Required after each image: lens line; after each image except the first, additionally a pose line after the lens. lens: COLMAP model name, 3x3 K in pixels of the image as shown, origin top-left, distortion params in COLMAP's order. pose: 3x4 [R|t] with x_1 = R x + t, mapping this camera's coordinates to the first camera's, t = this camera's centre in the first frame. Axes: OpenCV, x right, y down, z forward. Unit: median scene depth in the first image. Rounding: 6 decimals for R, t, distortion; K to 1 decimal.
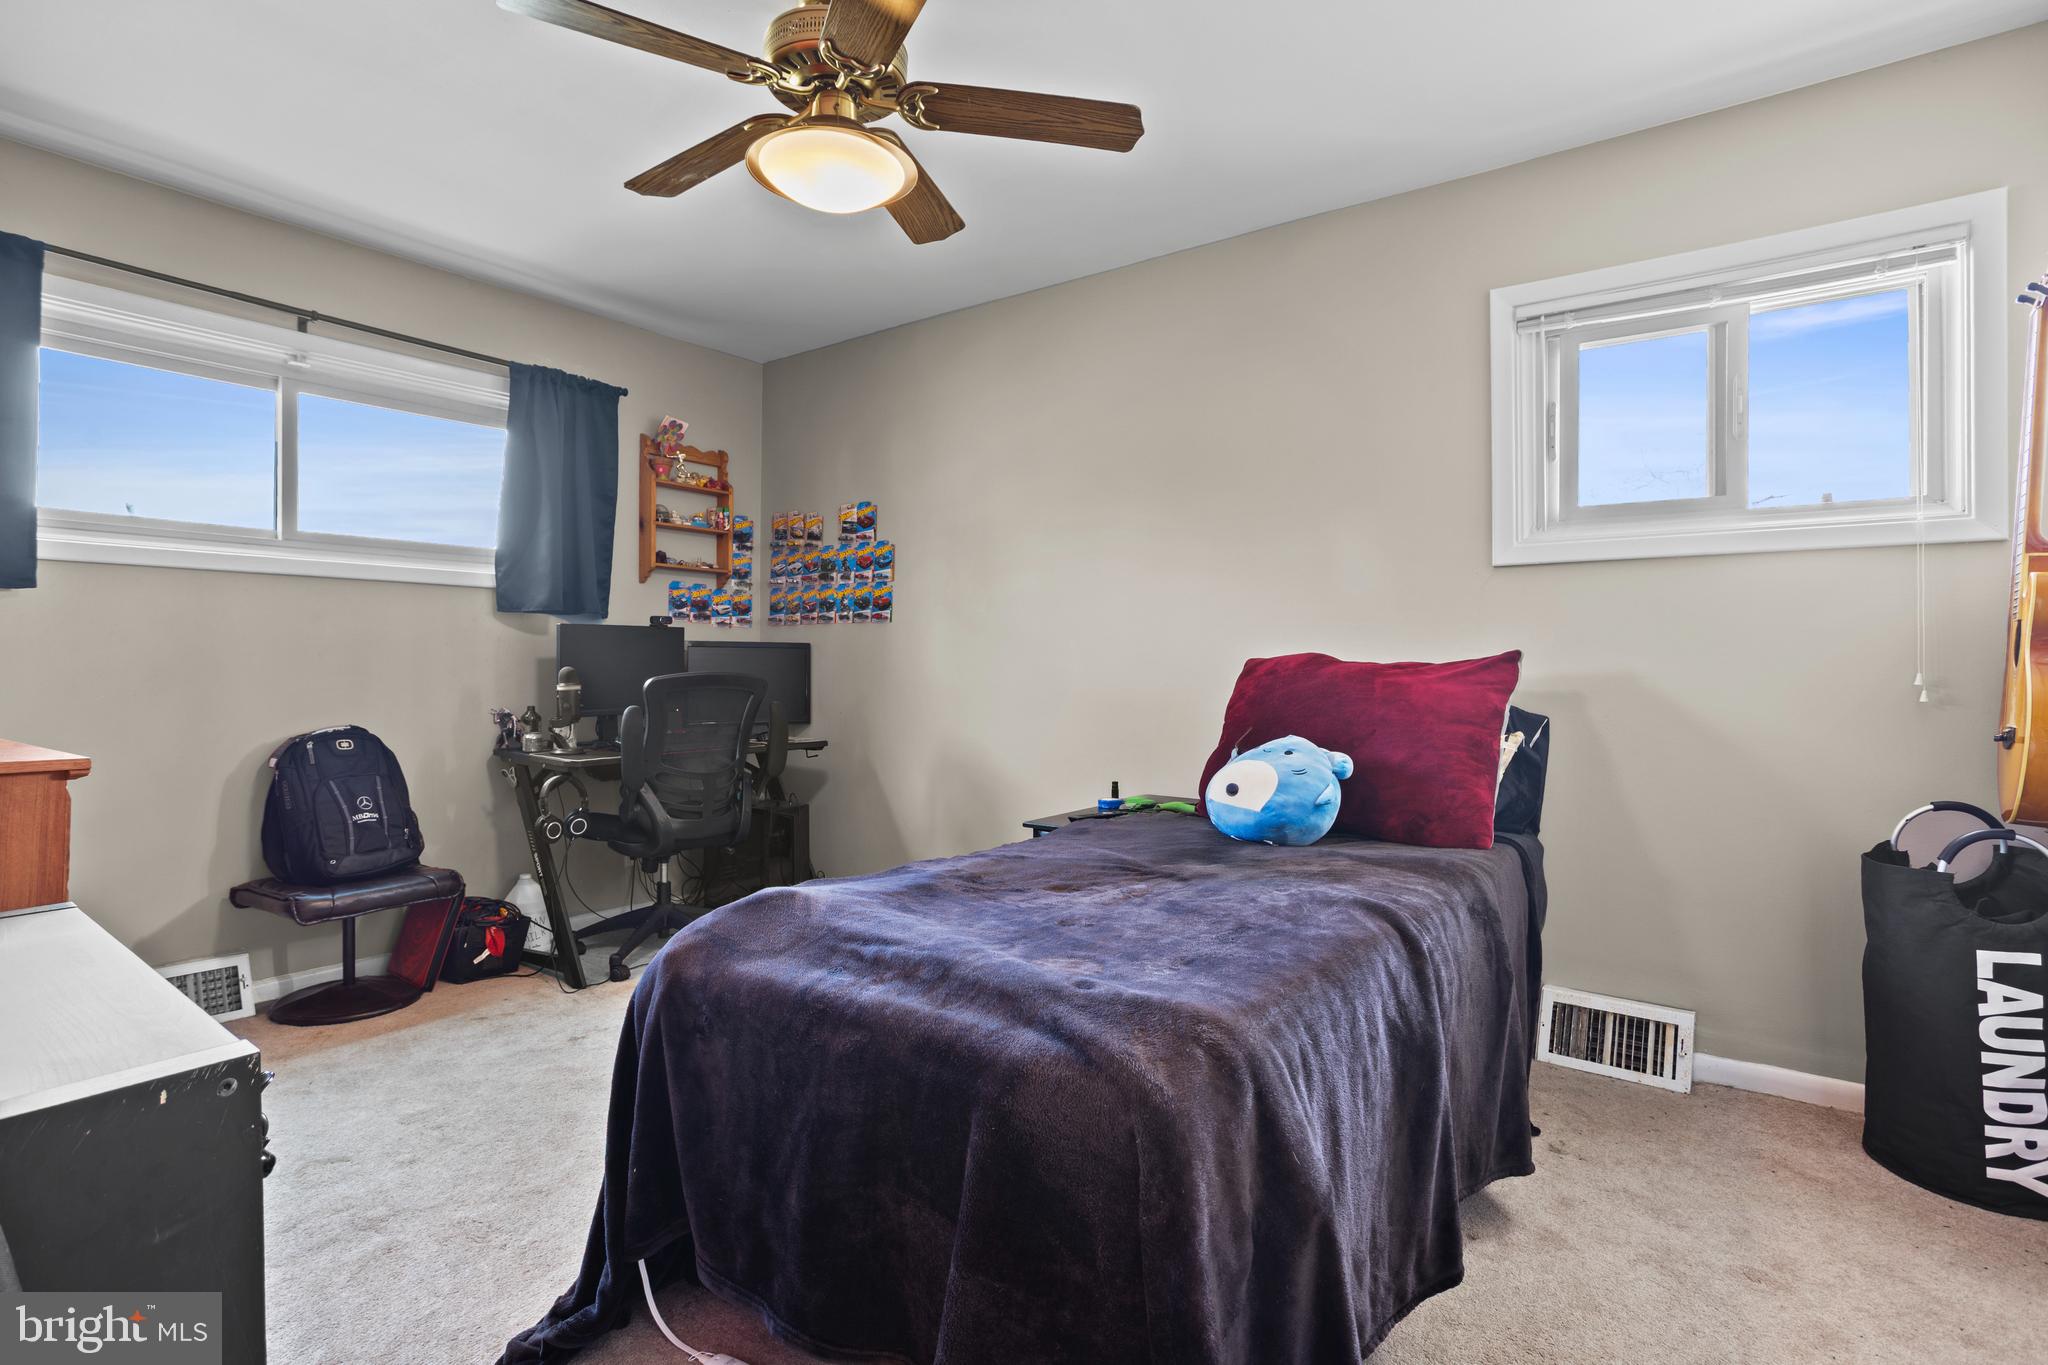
lens RADIAL K [[989.7, 0, 1038.4], [0, 989.7, 674.7], [0, 0, 1]] dist [-0.050463, 0.031958]
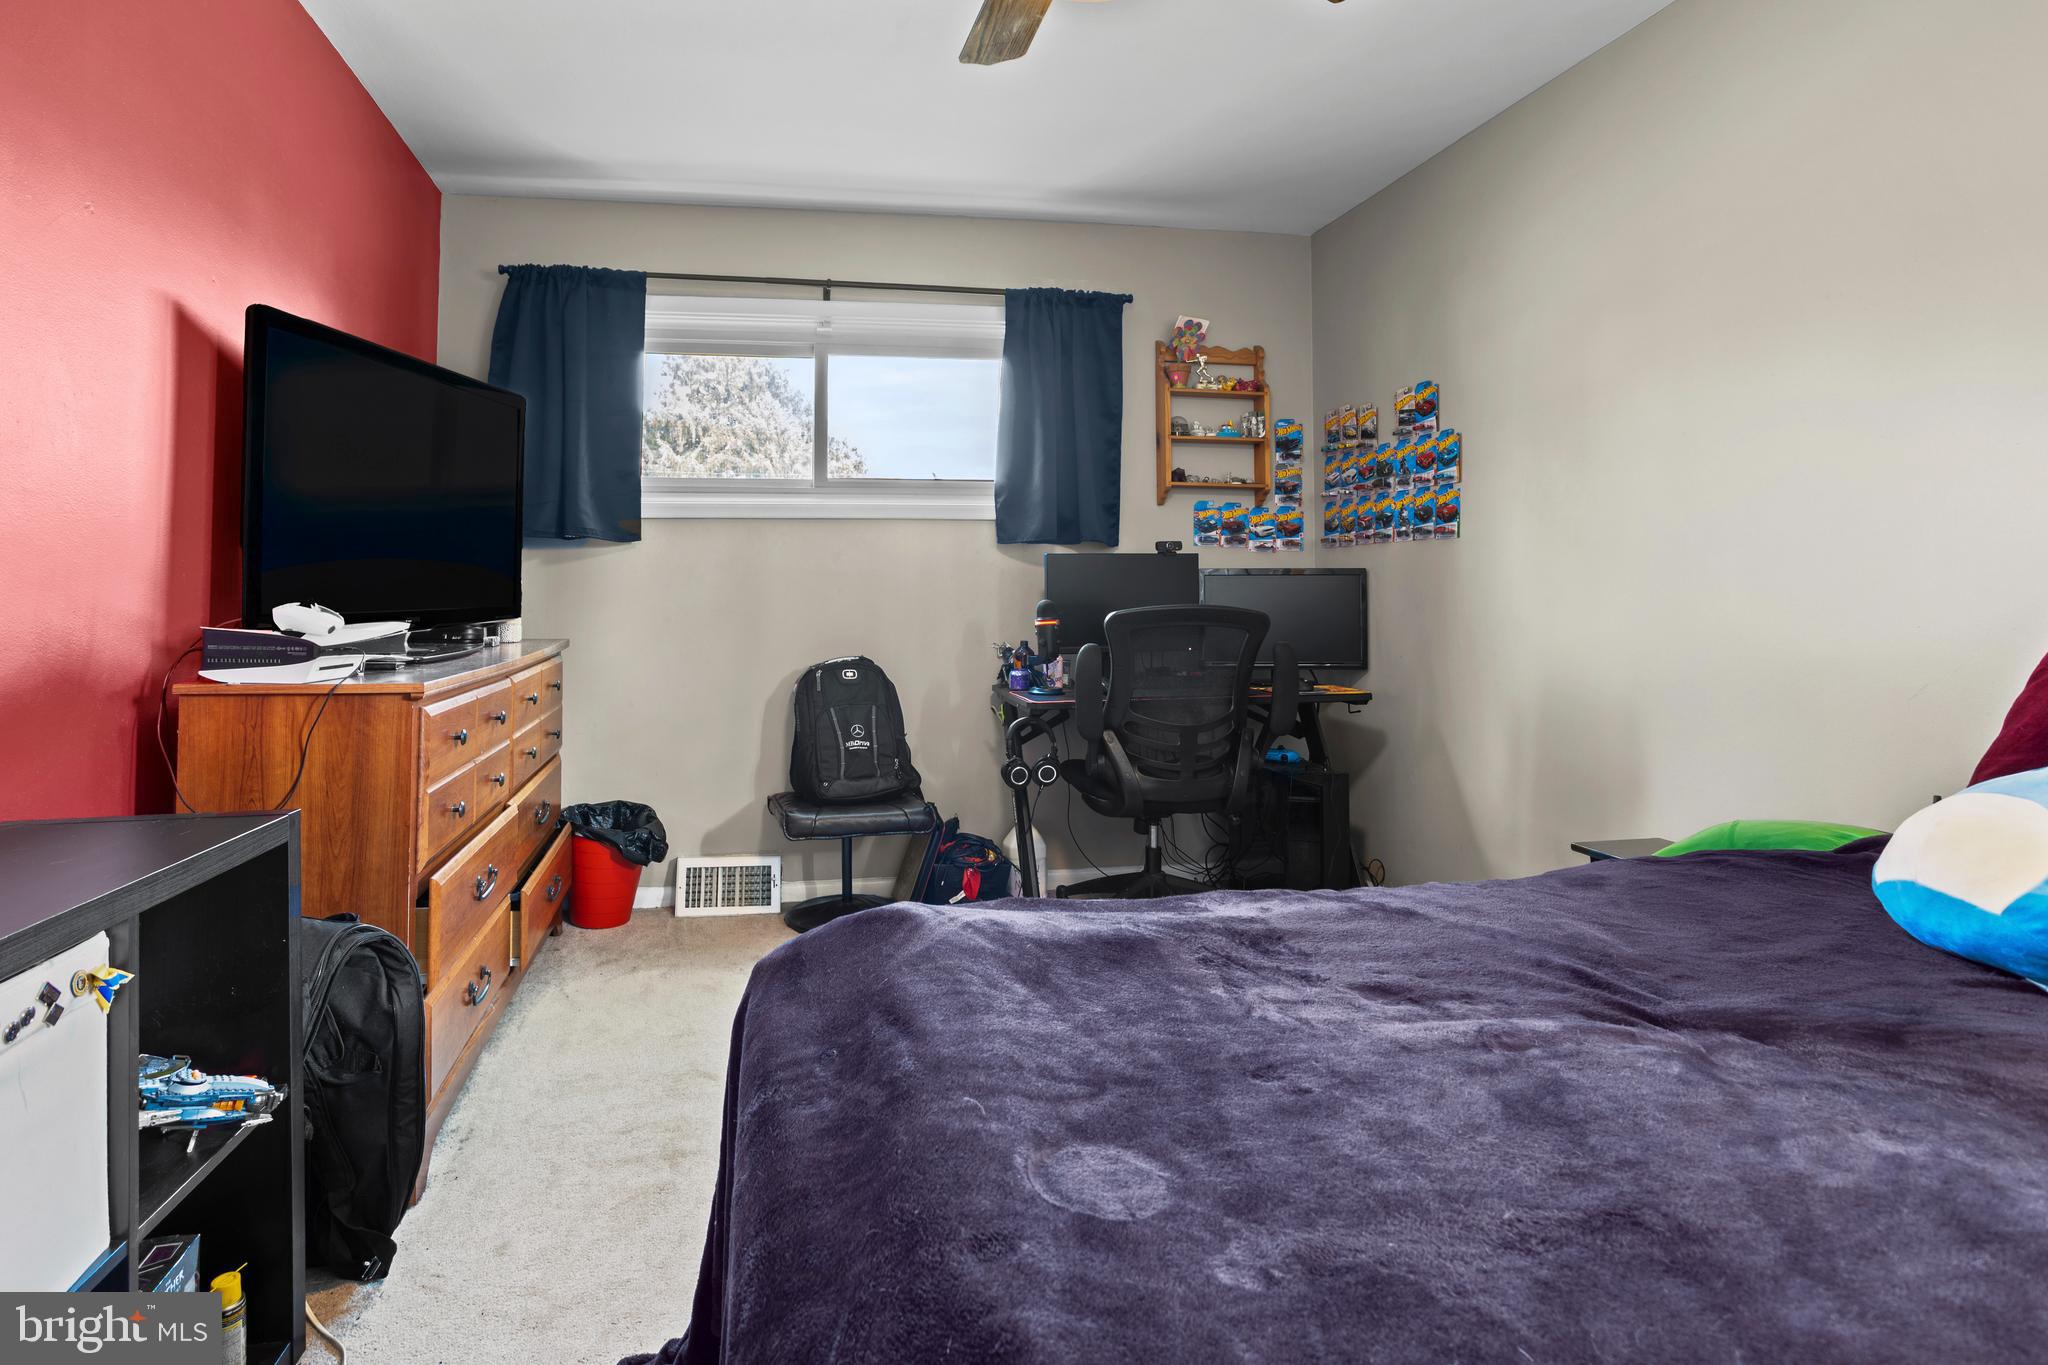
lens RADIAL K [[1031.6, 0, 1025.3], [0, 1031.6, 568.7], [0, 0, 1]] dist [-0.053234, 0.033555]
pose [[0.722319, -0.023572, -0.691158, 0.153147], [0.000719, 0.999444, -0.033336, -0.004526], [0.691560, 0.023582, 0.721934, 0.229634]]
